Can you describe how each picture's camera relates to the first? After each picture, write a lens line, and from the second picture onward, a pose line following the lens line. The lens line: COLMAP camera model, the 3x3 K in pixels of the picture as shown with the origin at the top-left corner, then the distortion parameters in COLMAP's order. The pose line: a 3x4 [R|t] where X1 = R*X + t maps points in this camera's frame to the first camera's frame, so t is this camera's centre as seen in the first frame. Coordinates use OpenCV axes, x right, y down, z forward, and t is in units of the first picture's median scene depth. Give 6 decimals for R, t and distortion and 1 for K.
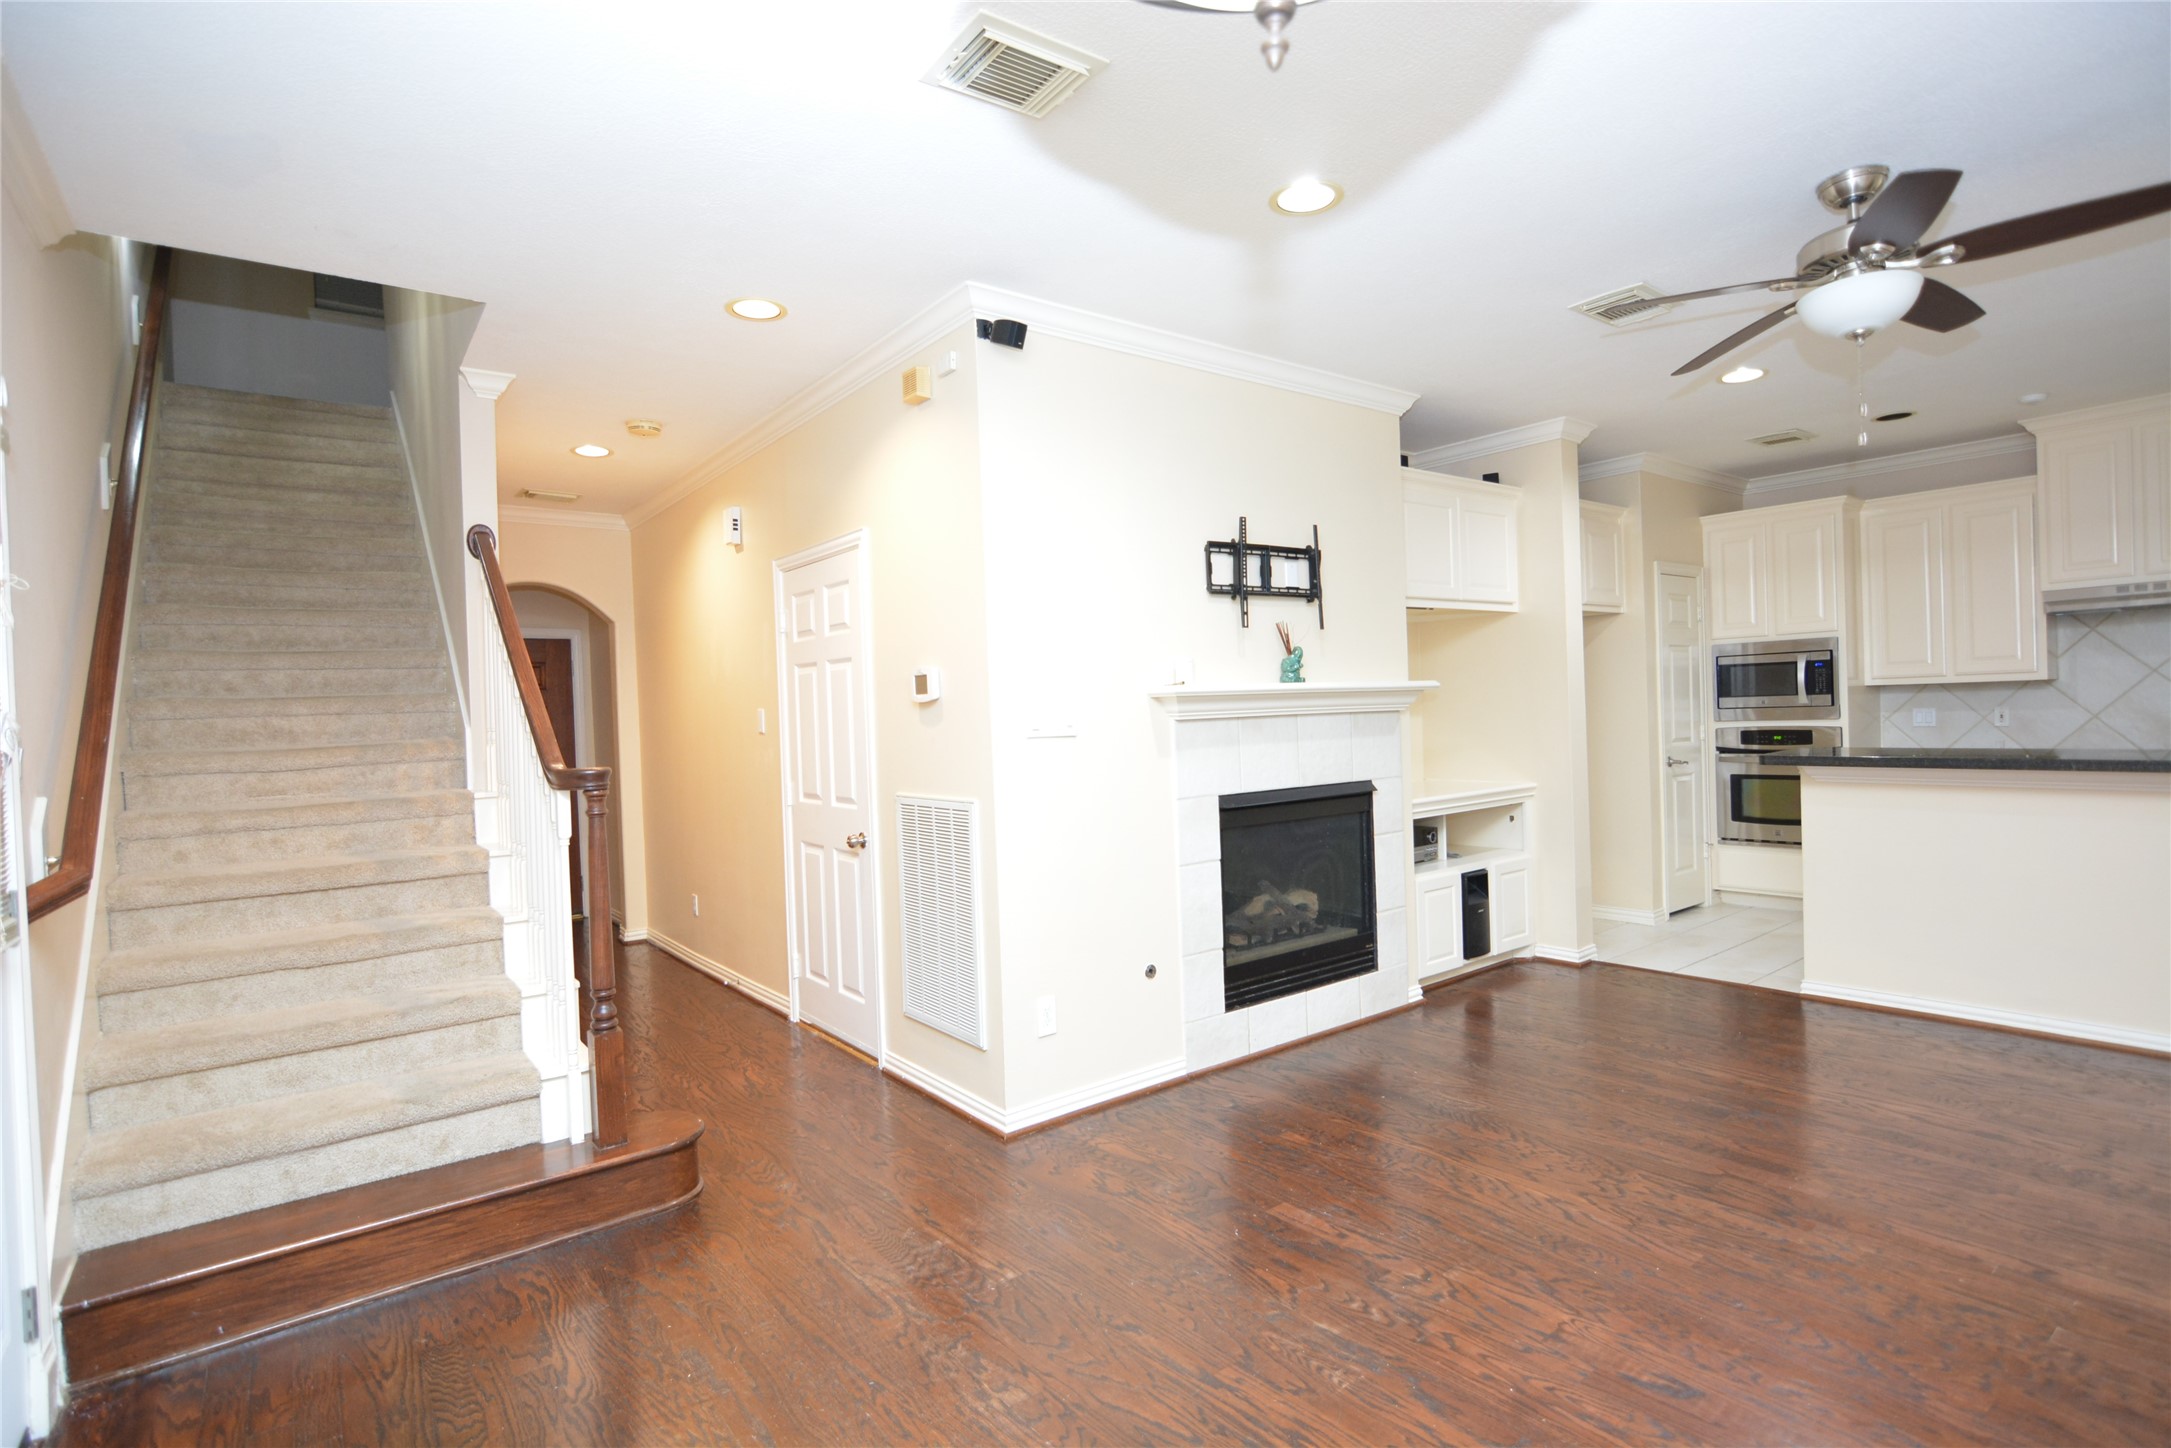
lens RADIAL K [[1055.0, 0, 1088.1], [0, 1055.0, 731.1], [0, 0, 1]] dist [-0.029134, 0.010233]
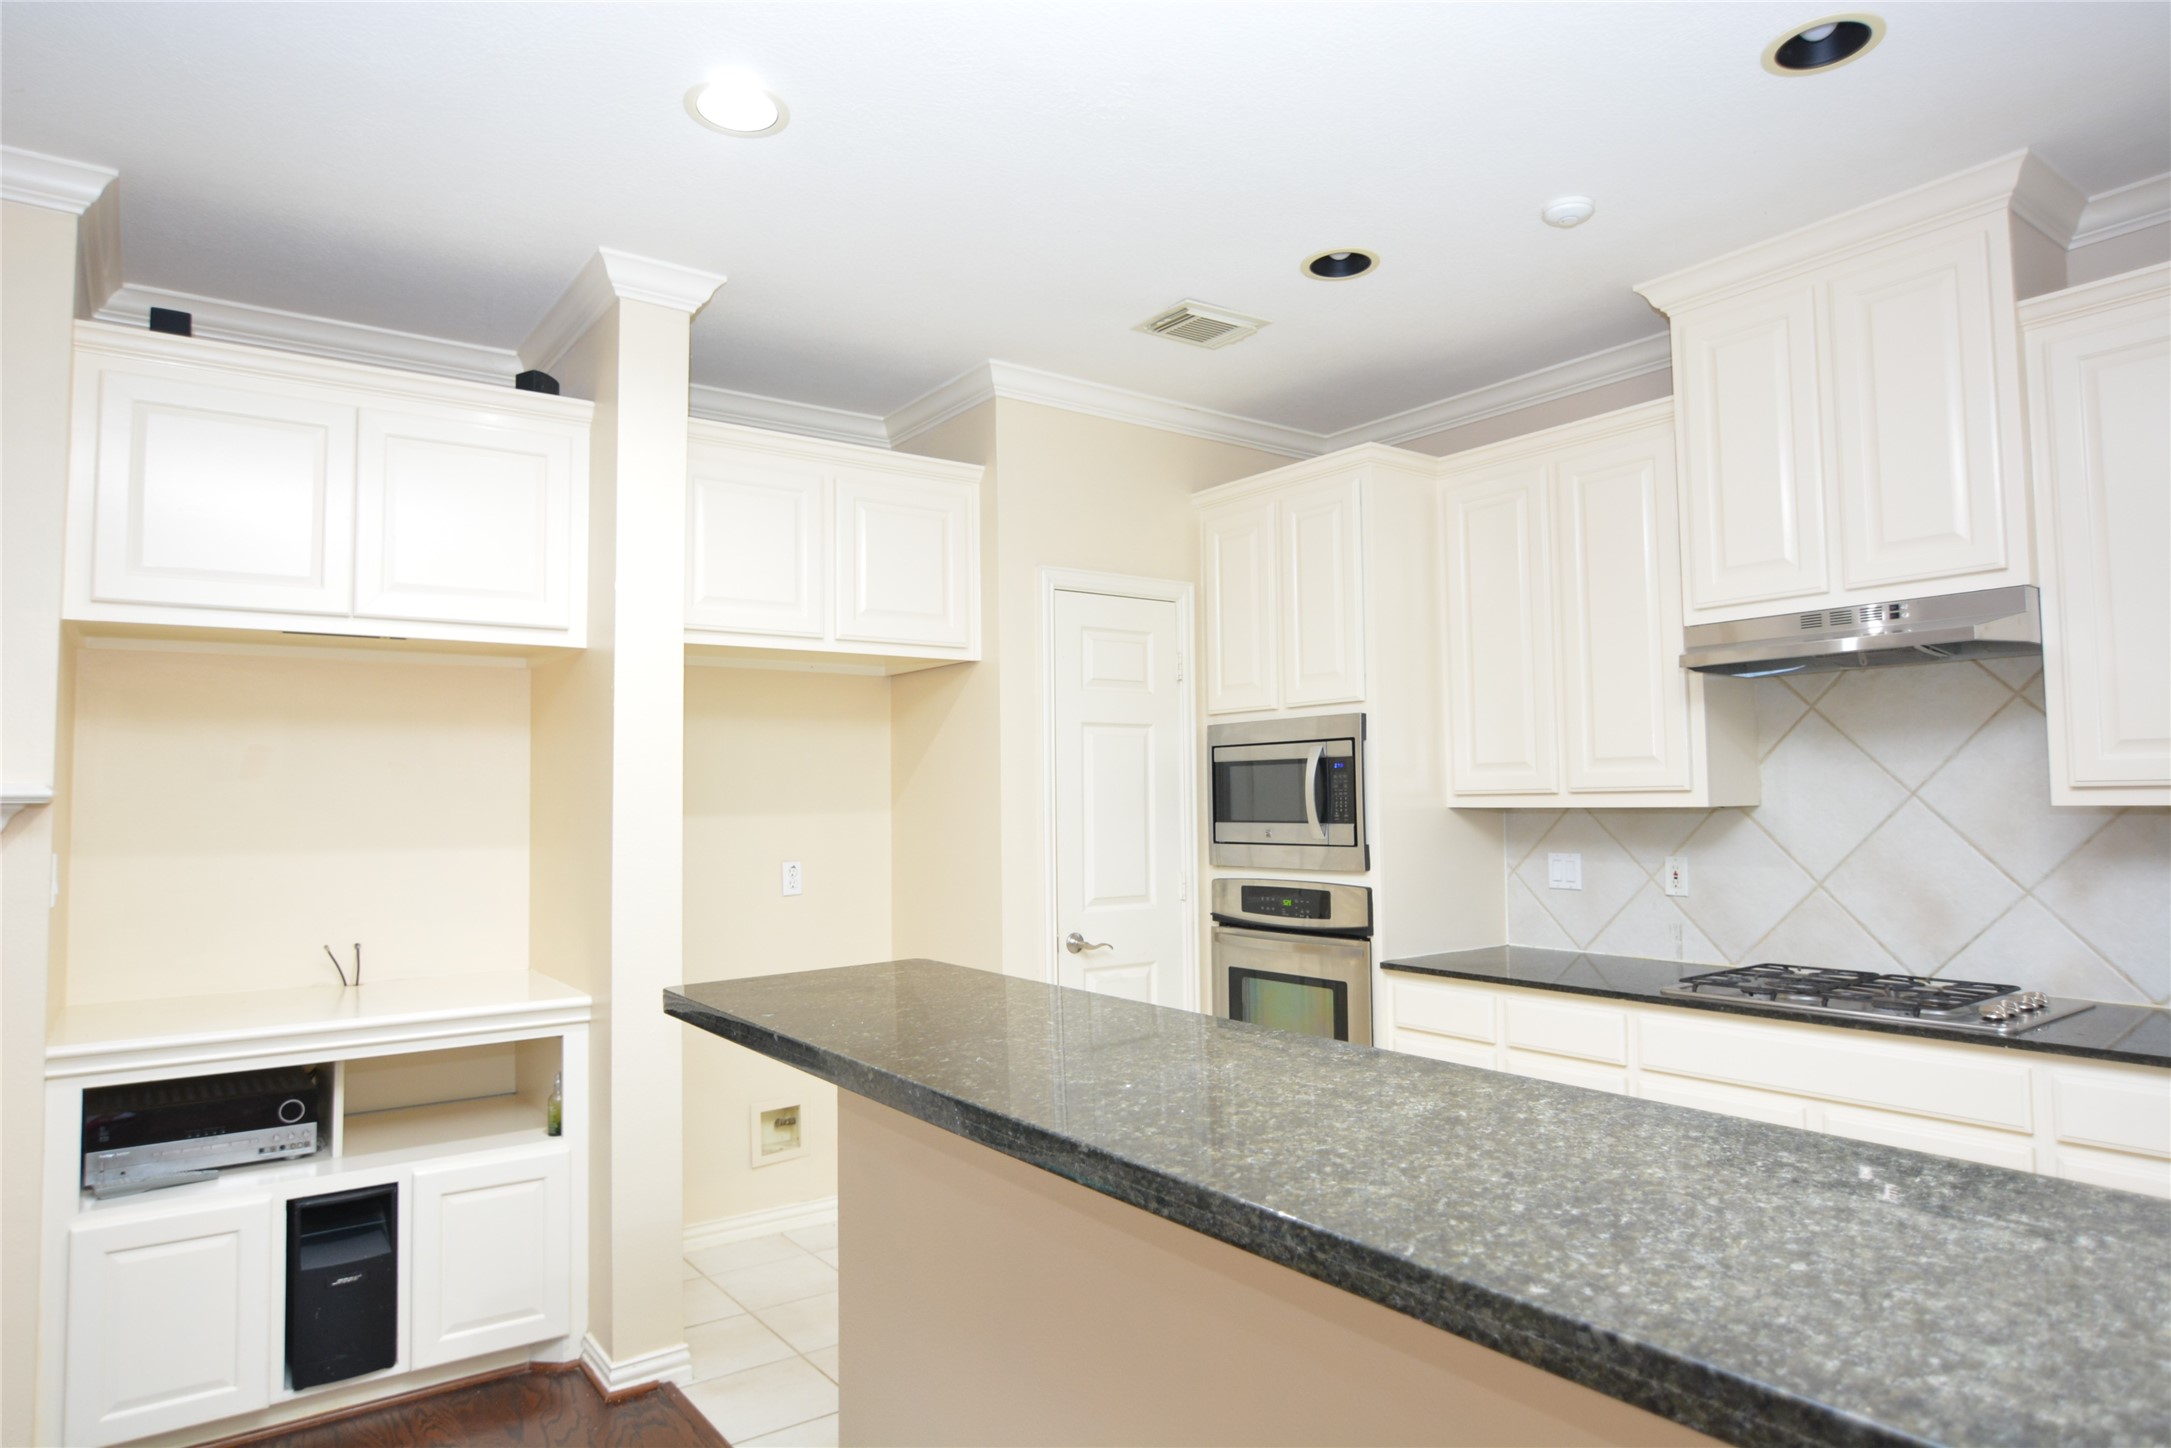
lens RADIAL K [[1285.4, 0, 1078.2], [0, 1285.4, 715.6], [0, 0, 1]] dist [-0.008721, 0.000820]
pose [[0.999452, 0.023531, -0.023282, 0.925188], [-0.025404, 0.996165, -0.083725, -0.049759], [0.021222, 0.084271, 0.996217, 0.559338]]
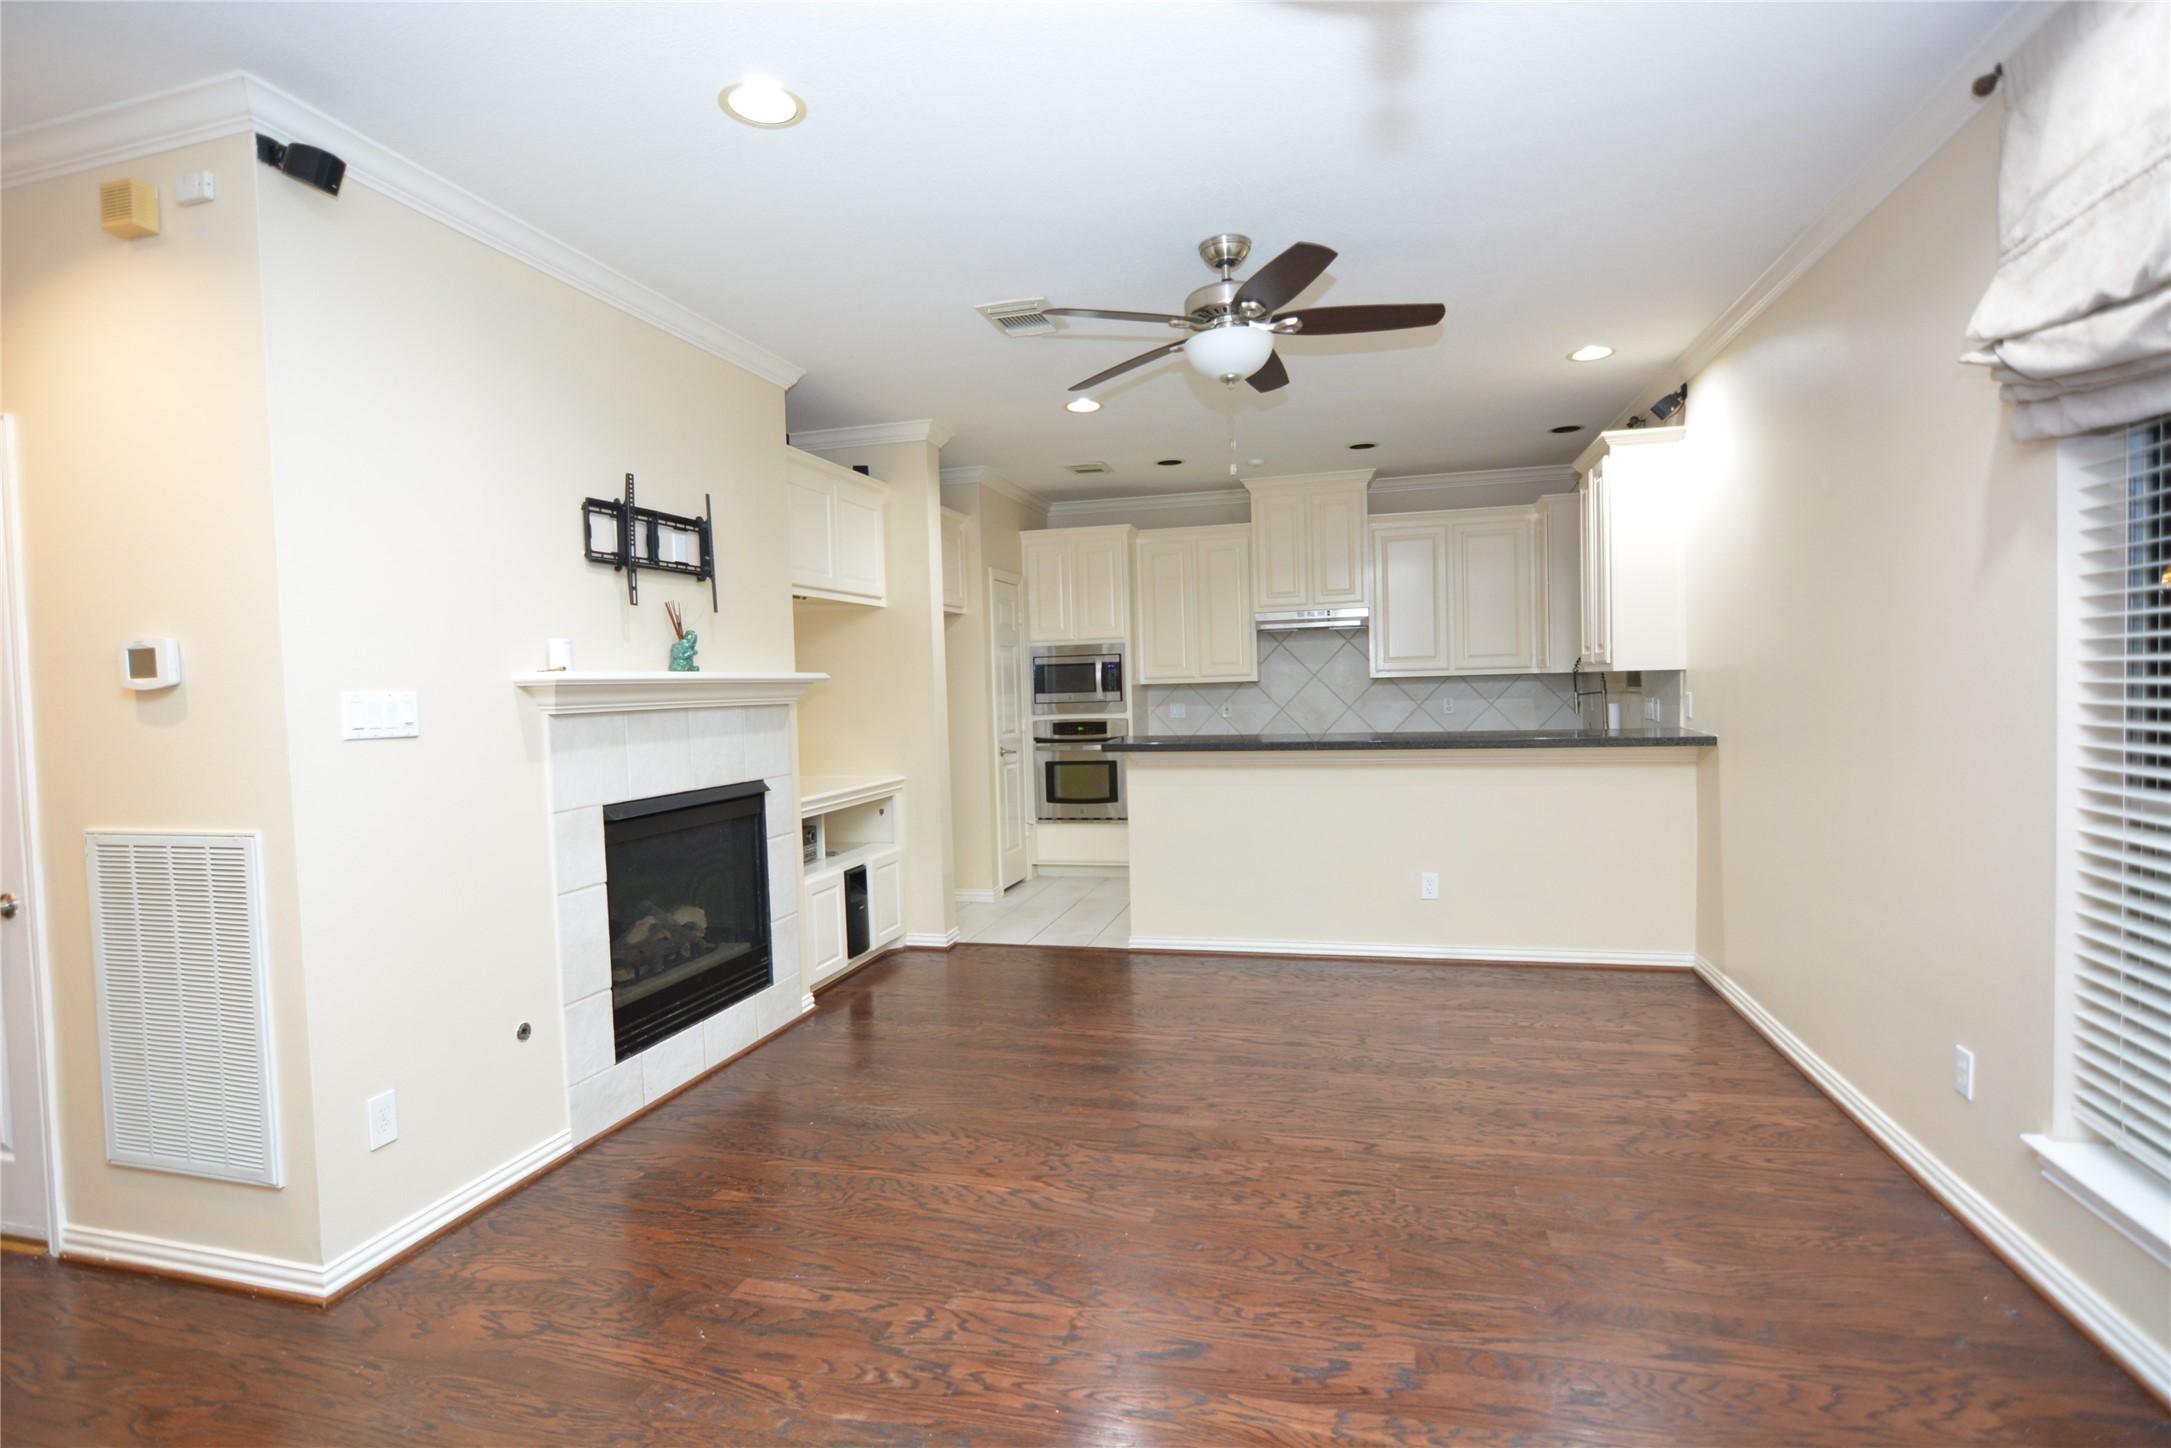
lens RADIAL K [[1055.0, 0, 1072.4], [0, 1055.0, 729.1], [0, 0, 1]] dist [-0.029134, 0.010233]
pose [[0.799078, -0.013041, 0.601086, -0.079021], [0.012281, 0.999910, 0.005368, 0.001059], [-0.601102, 0.003093, 0.799166, 0.118683]]
